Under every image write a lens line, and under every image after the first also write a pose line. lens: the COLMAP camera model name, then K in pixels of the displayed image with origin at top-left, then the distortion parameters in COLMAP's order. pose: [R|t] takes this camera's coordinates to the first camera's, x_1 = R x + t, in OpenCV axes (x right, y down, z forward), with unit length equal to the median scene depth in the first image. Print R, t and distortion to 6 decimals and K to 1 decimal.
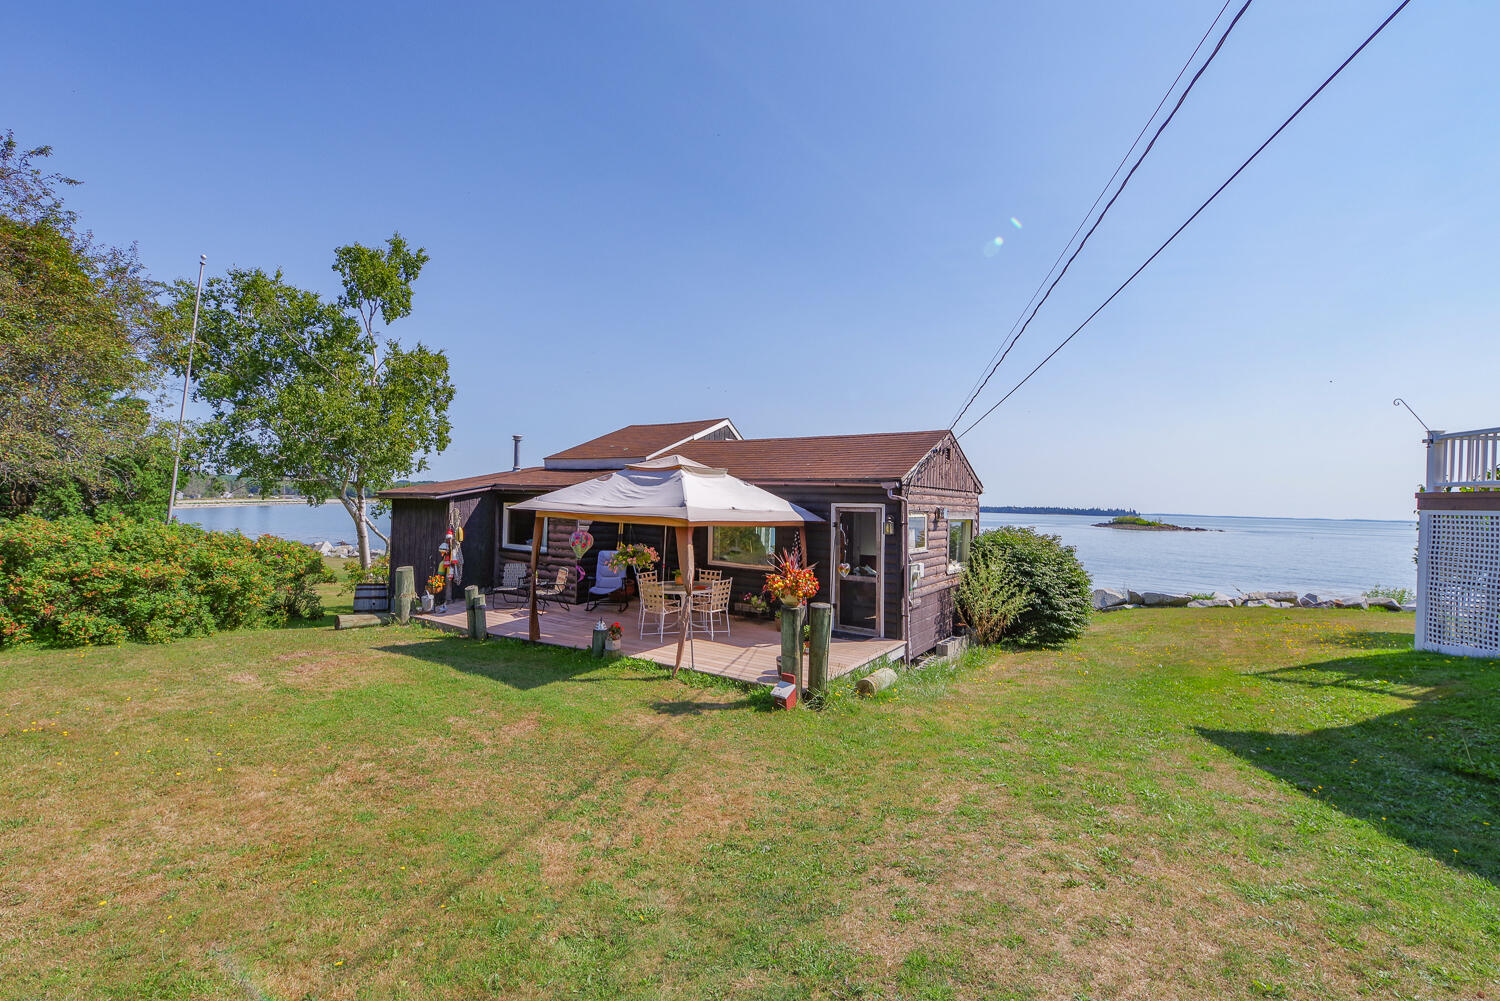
lens RADIAL K [[651.8, 0, 750.0], [0, 651.8, 500.5], [0, 0, 1]] dist [-0.001805, -0.000130]
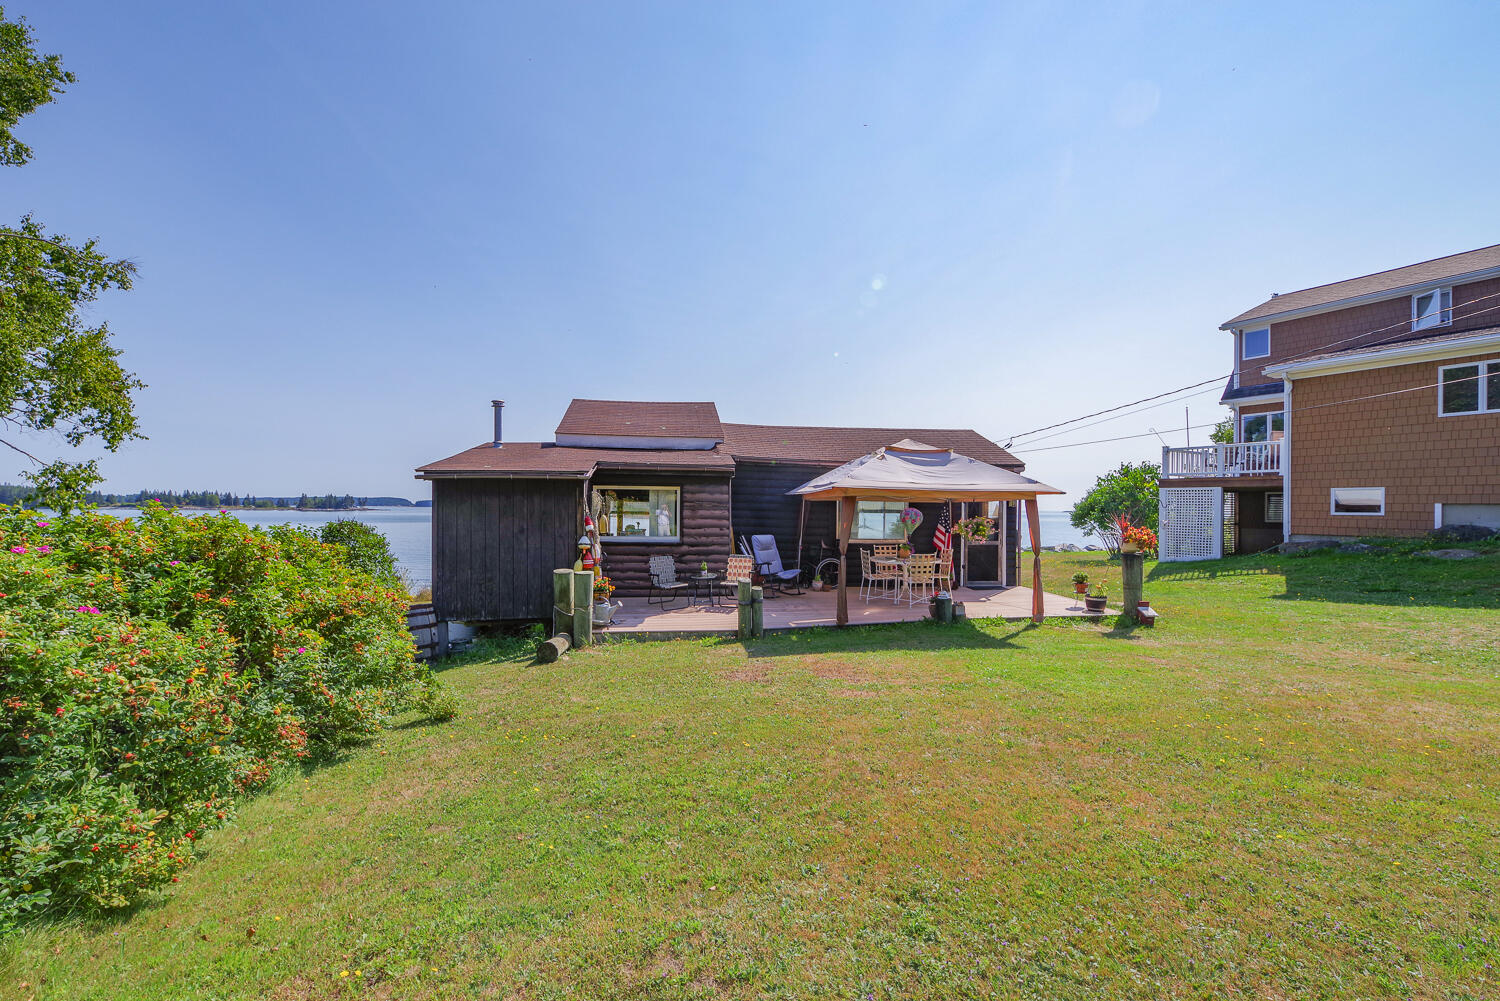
lens RADIAL K [[651.8, 0, 750.0], [0, 651.8, 500.5], [0, 0, 1]] dist [-0.001805, -0.000130]
pose [[0.752299, -0.016748, 0.658609, -0.828474], [0.002551, 0.999743, 0.022508, 0.004568], [-0.658817, -0.015252, 0.752148, 0.275367]]
